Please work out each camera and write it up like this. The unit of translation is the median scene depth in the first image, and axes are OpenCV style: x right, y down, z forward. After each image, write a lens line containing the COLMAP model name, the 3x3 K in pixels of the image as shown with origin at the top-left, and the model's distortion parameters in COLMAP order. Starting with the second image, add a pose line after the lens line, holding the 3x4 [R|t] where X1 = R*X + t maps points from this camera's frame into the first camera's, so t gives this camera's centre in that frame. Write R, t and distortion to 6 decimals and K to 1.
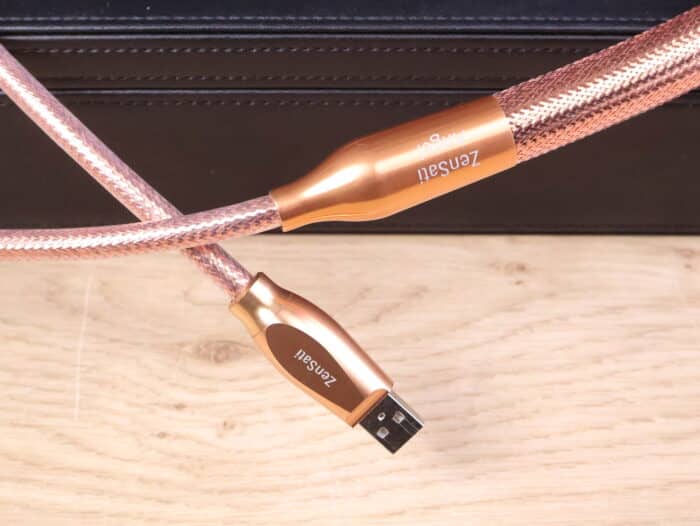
lens RADIAL K [[1116.4, 0, 347.9], [0, 1116.4, 263.4], [0, 0, 1]] dist [-0.083627, 0.000000]
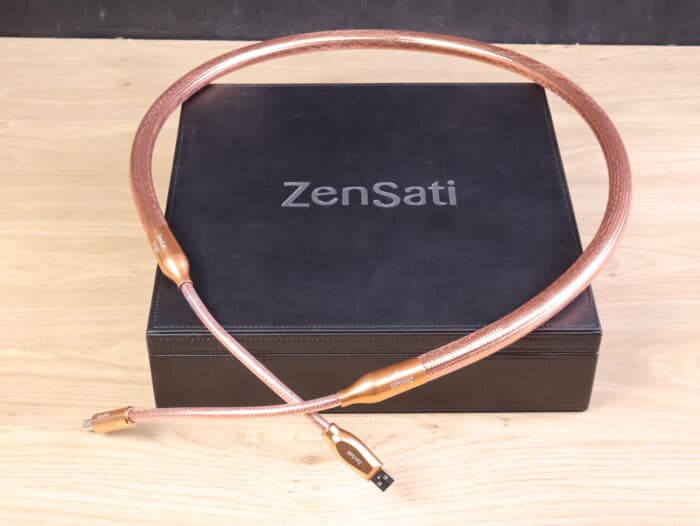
lens RADIAL K [[1116.4, 0, 349.7], [0, 1116.4, 262.9], [0, 0, 1]] dist [-0.083627, 0.000000]
pose [[0.999717, -0.003085, 0.023567, -0.099414], [0.007864, 0.978630, -0.205477, 0.181381], [-0.022430, 0.205604, 0.978378, -1.688923]]
